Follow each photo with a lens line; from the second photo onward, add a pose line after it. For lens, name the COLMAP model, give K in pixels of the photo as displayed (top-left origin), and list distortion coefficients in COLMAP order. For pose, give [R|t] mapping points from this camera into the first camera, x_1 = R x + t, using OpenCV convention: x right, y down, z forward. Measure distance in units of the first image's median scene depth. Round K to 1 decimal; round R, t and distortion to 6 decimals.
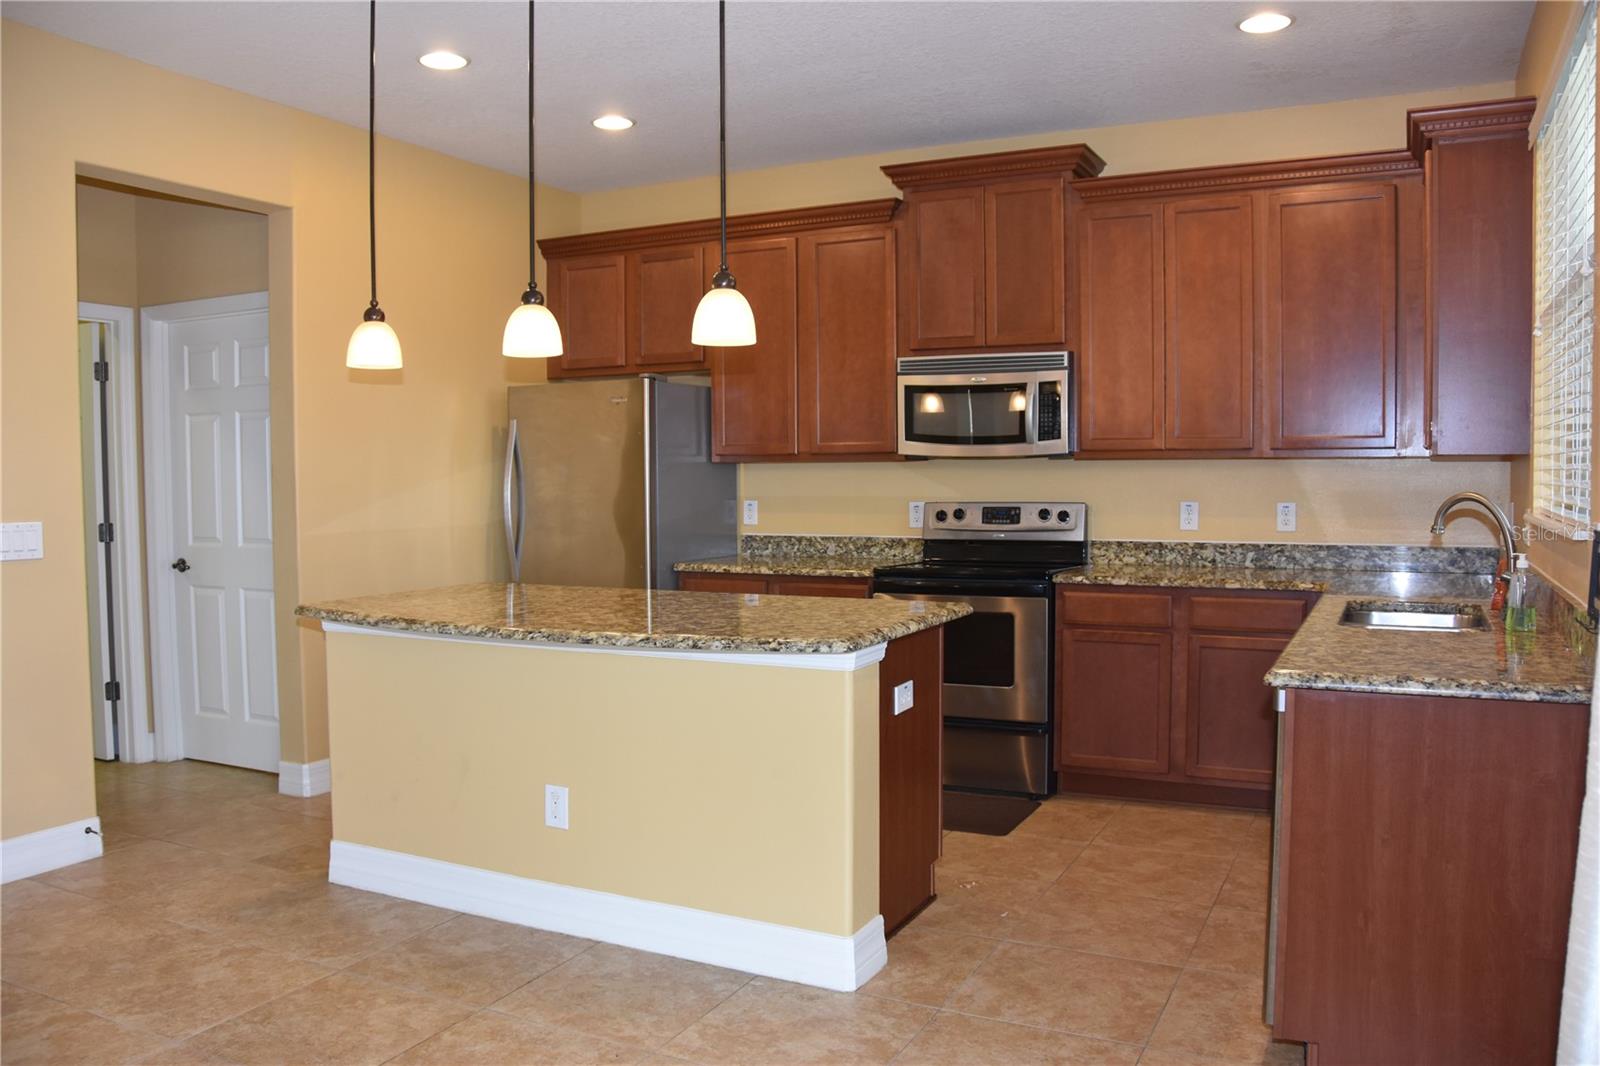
lens RADIAL K [[1261.7, 0, 801.8], [0, 1261.7, 539.2], [0, 0, 1]] dist [-0.155515, 0.102435]
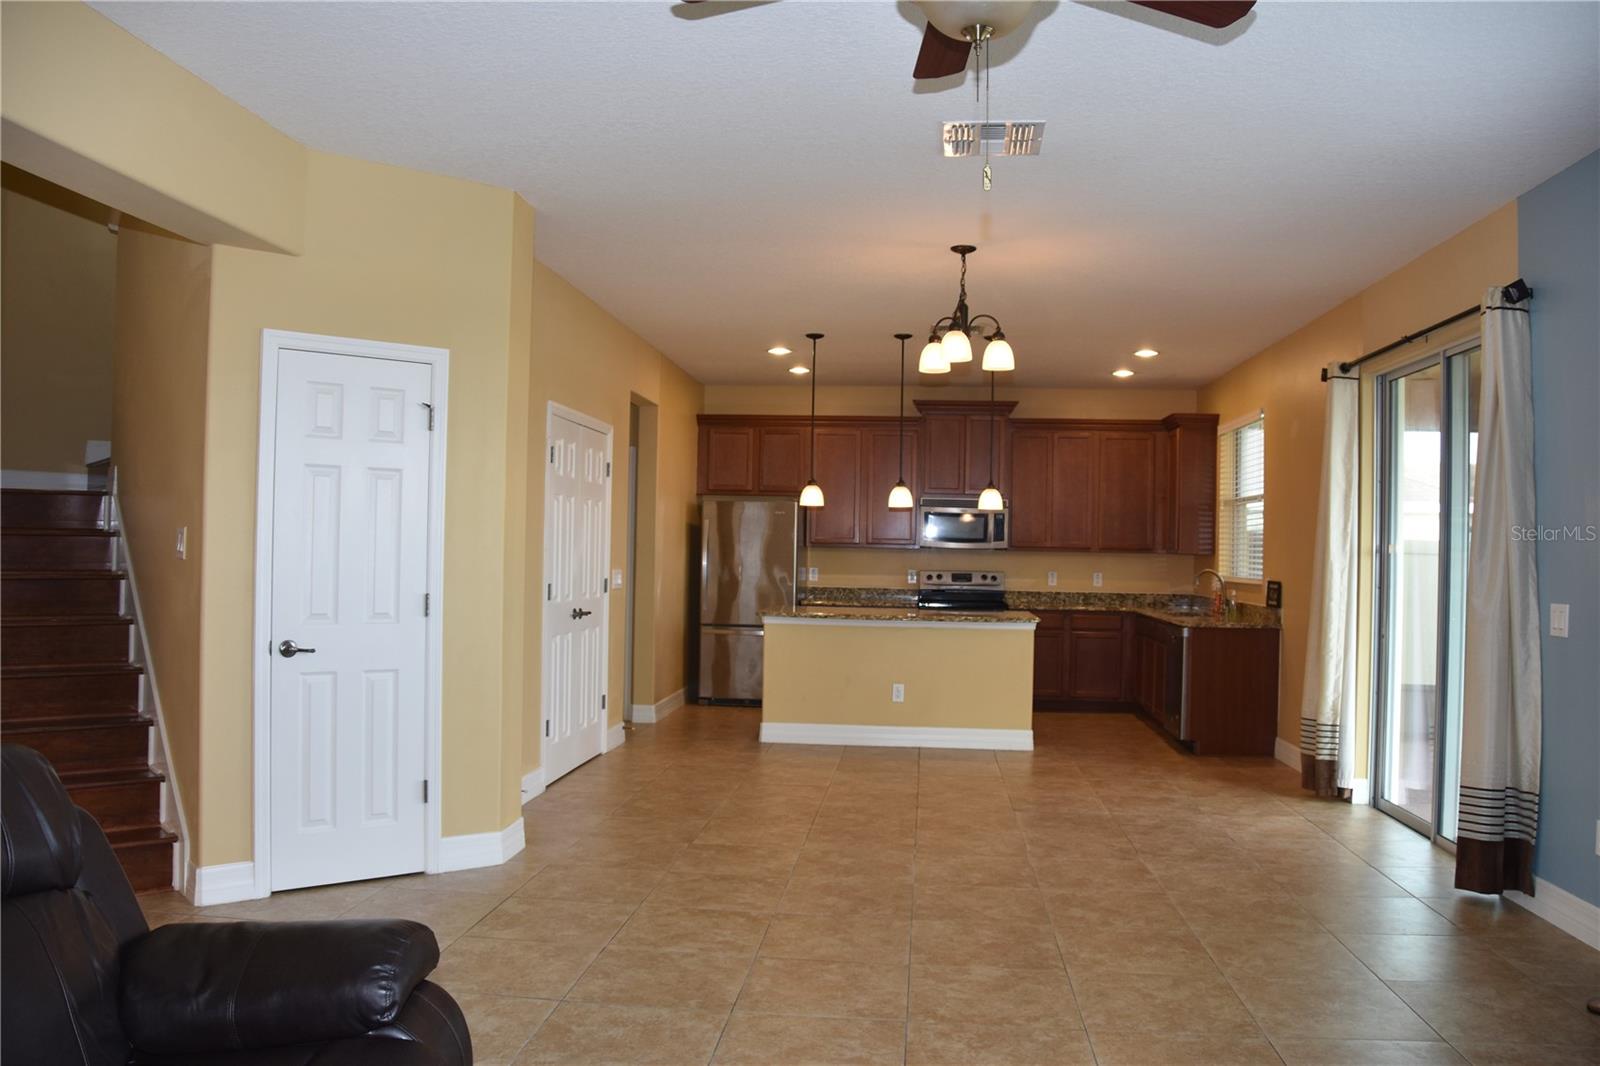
lens RADIAL K [[1261.7, 0, 784.6], [0, 1261.7, 533.1], [0, 0, 1]] dist [-0.155515, 0.102435]
pose [[0.936230, 0.030111, 0.350095, -0.828659], [-0.007724, 0.997844, -0.065167, 0.044114], [-0.351302, 0.058307, 0.934445, -0.792955]]
